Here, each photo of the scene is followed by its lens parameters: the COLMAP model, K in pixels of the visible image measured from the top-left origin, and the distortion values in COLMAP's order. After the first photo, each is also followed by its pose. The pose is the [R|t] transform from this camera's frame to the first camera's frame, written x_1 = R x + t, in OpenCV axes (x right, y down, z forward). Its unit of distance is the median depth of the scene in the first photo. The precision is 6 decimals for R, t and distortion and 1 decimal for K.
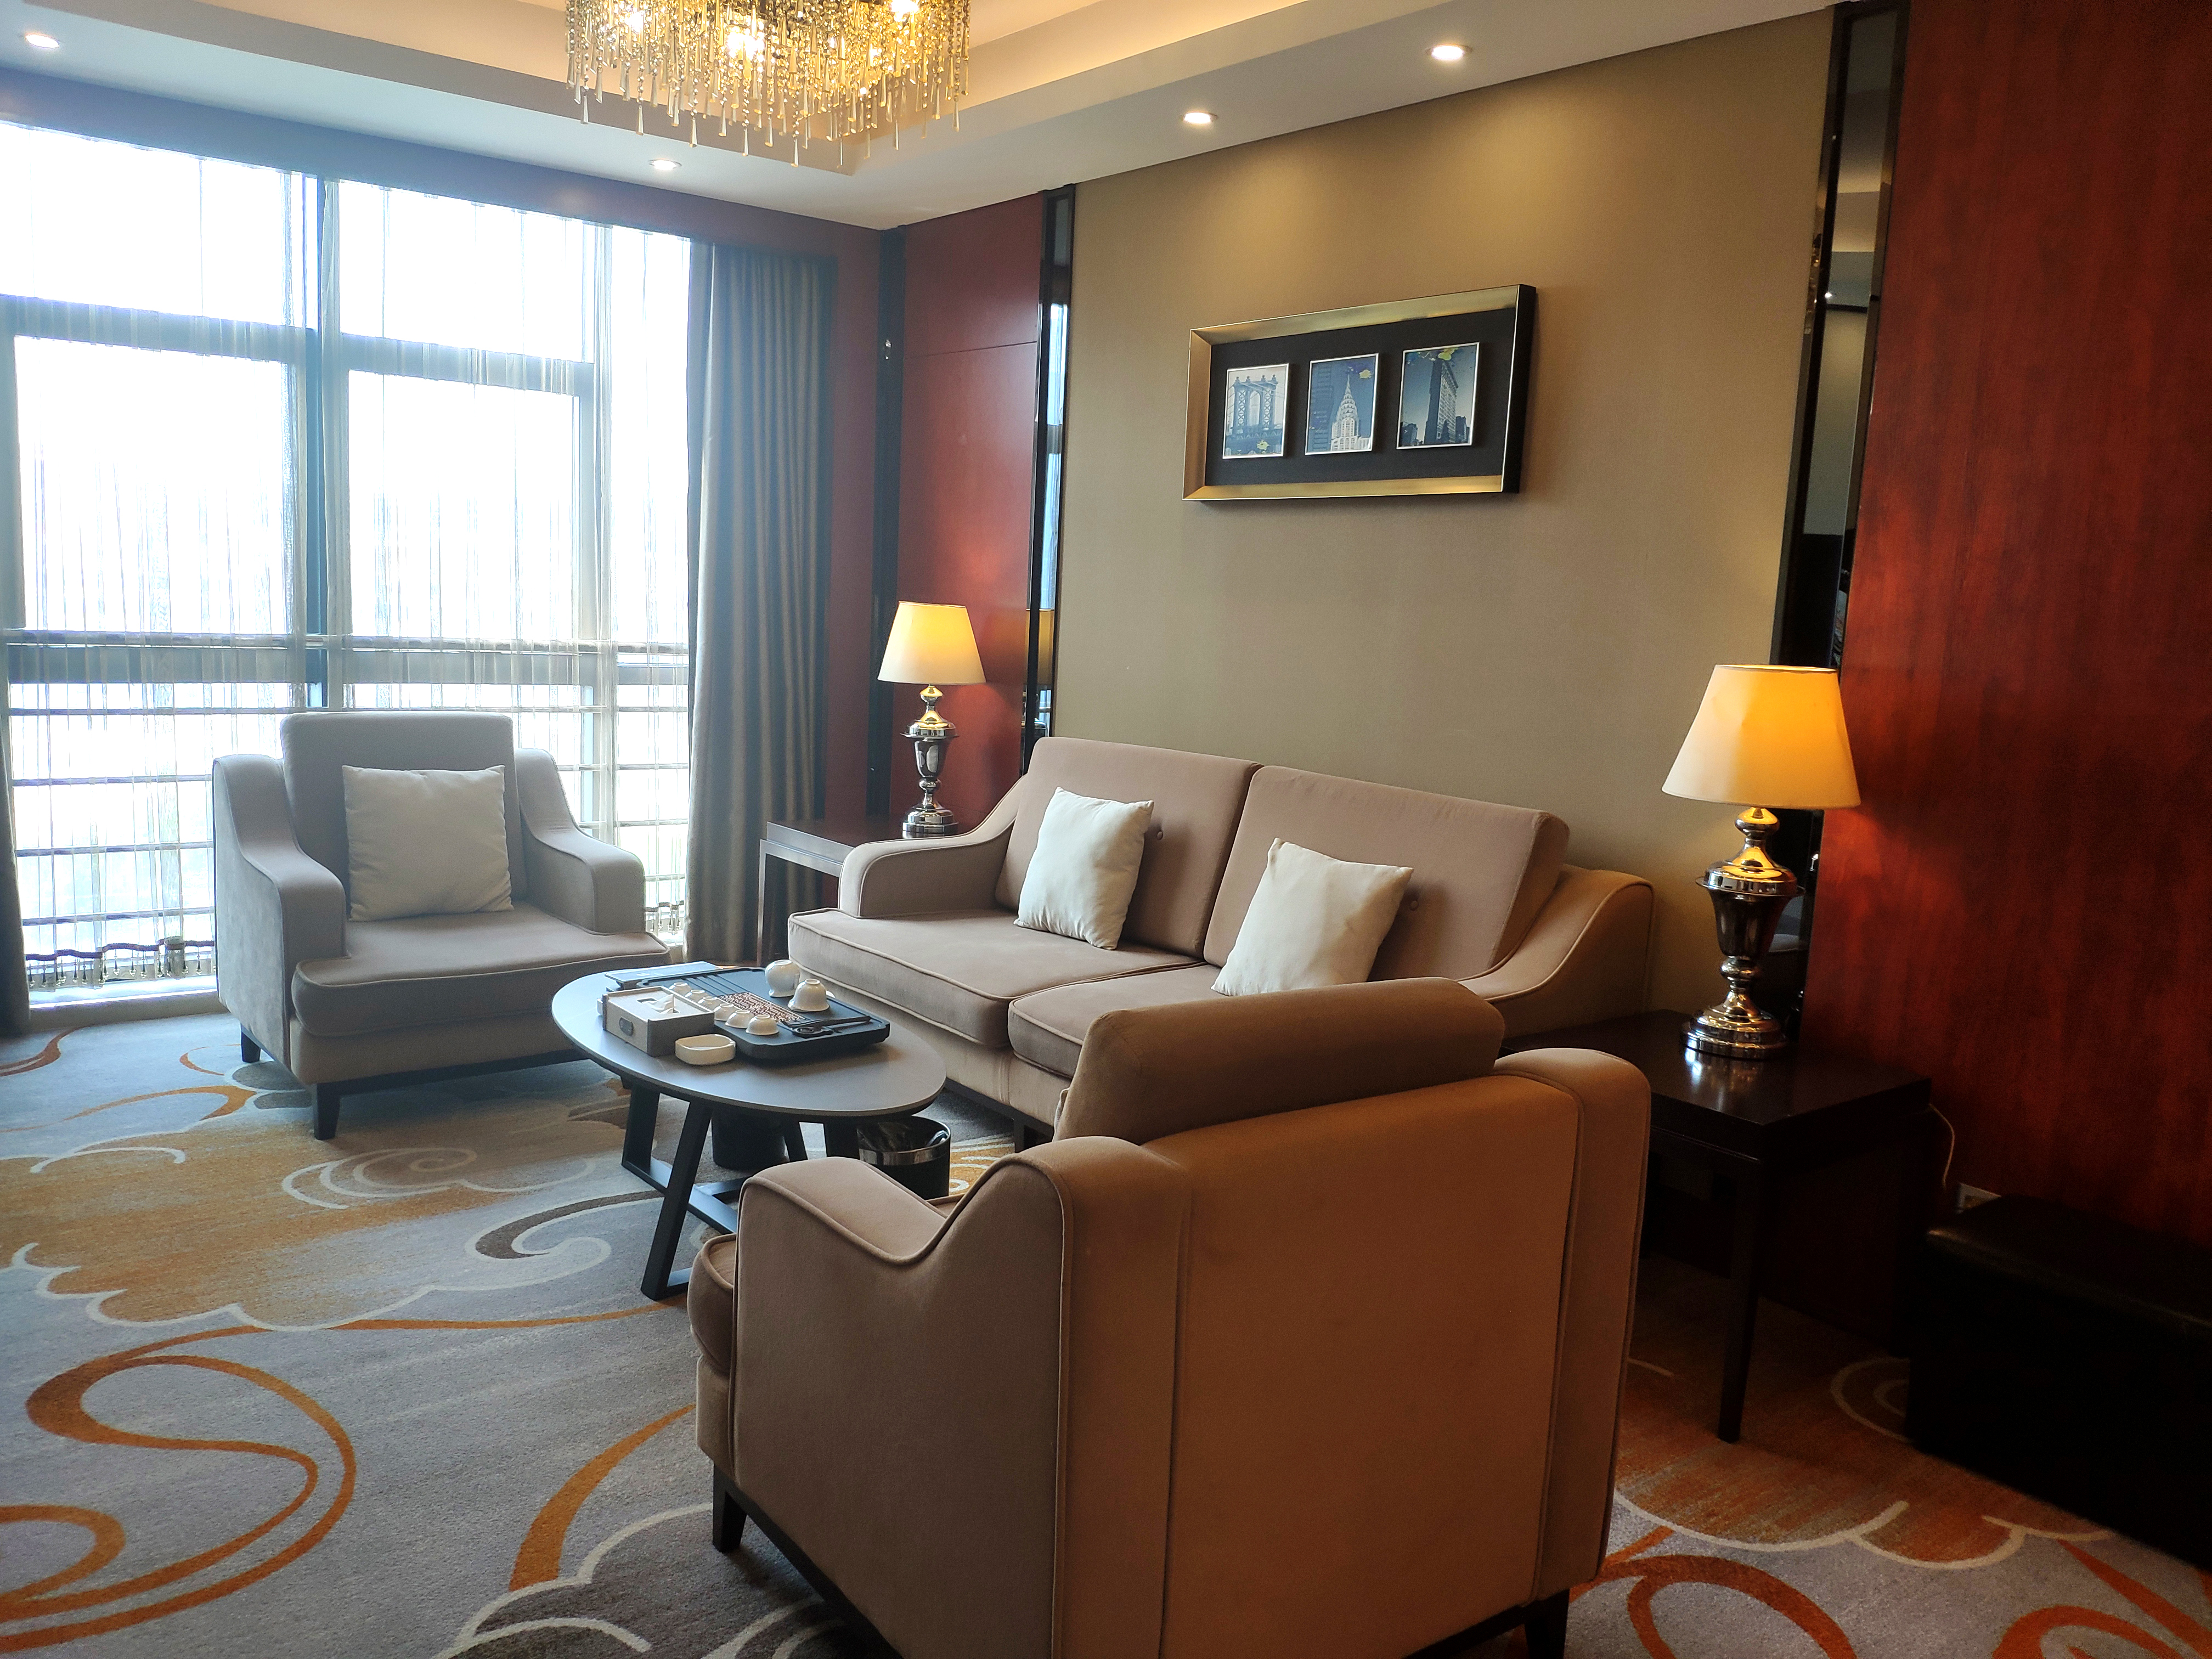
lens RADIAL K [[1845.6, 0, 1135.2], [0, 1845.6, 913.8], [0, 0, 1]] dist [0.062464, -0.166890]
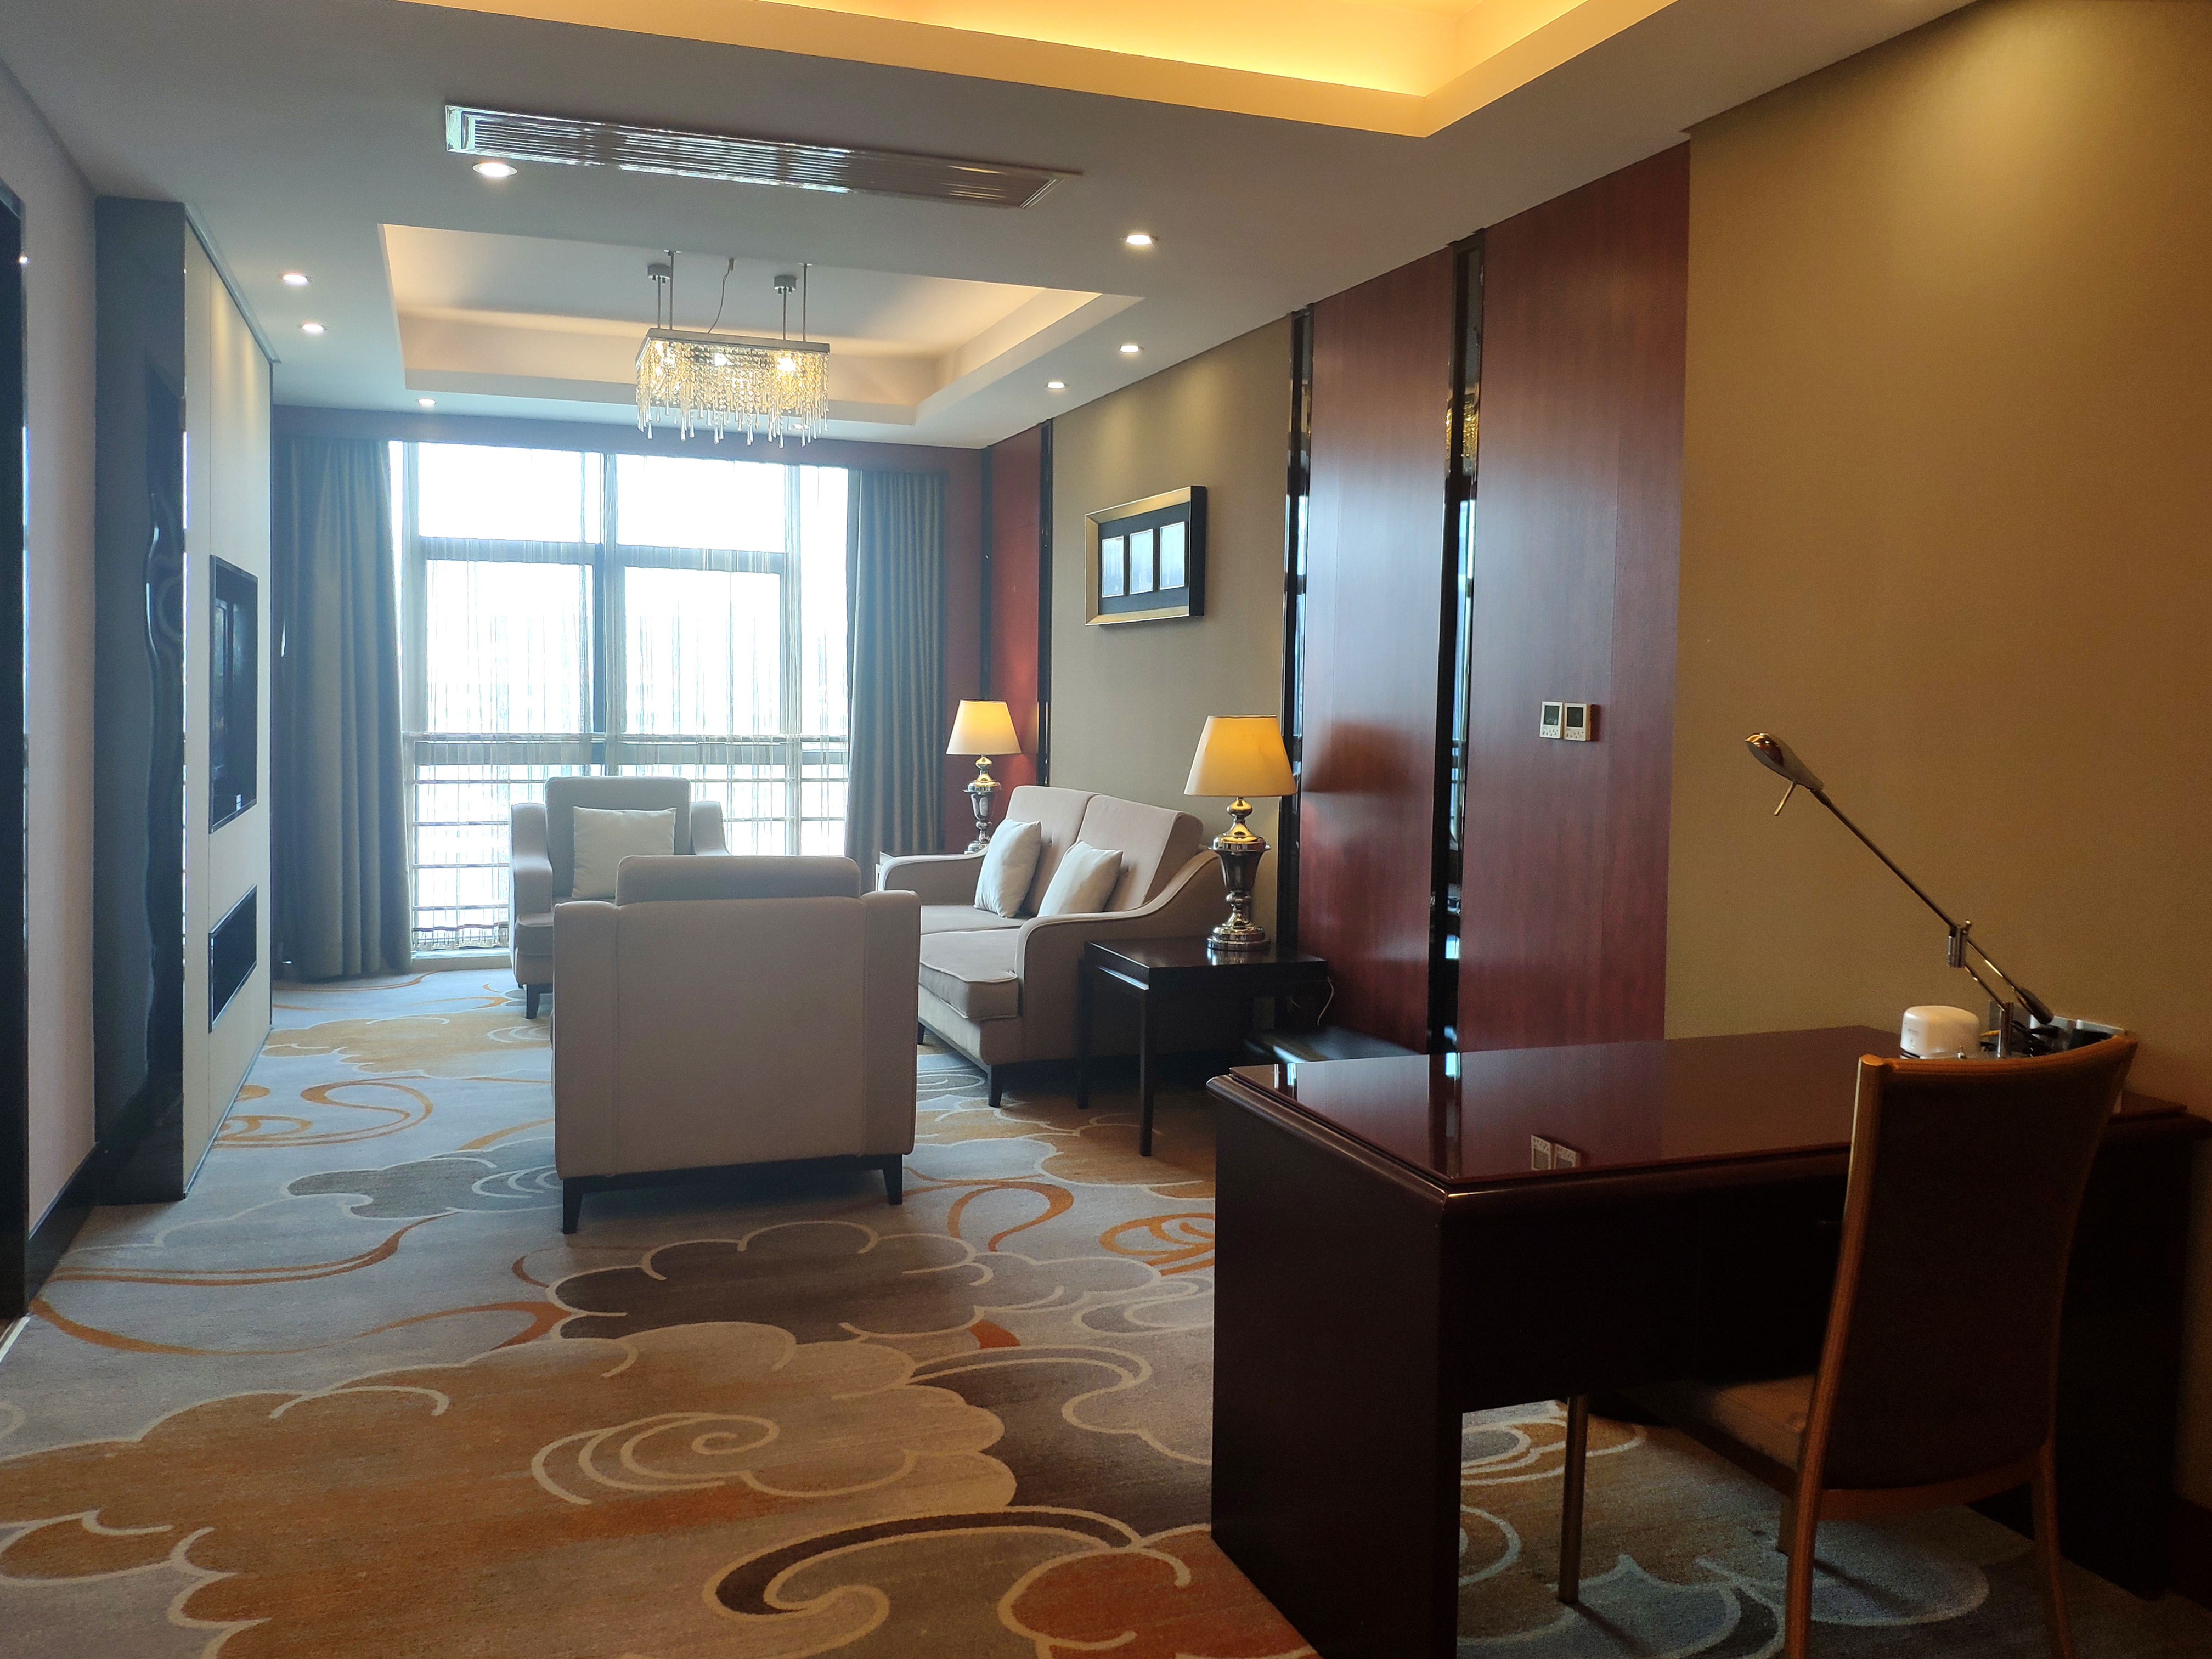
lens RADIAL K [[1760.8, 0, 1106.0], [0, 1760.8, 829.5], [0, 0, 1]] dist [-0.038081, -0.001992]
pose [[0.964269, -0.012933, -0.264610, 0.377368], [-0.014105, 0.994885, -0.100026, 0.076155], [0.264550, 0.100184, 0.959154, -0.317290]]
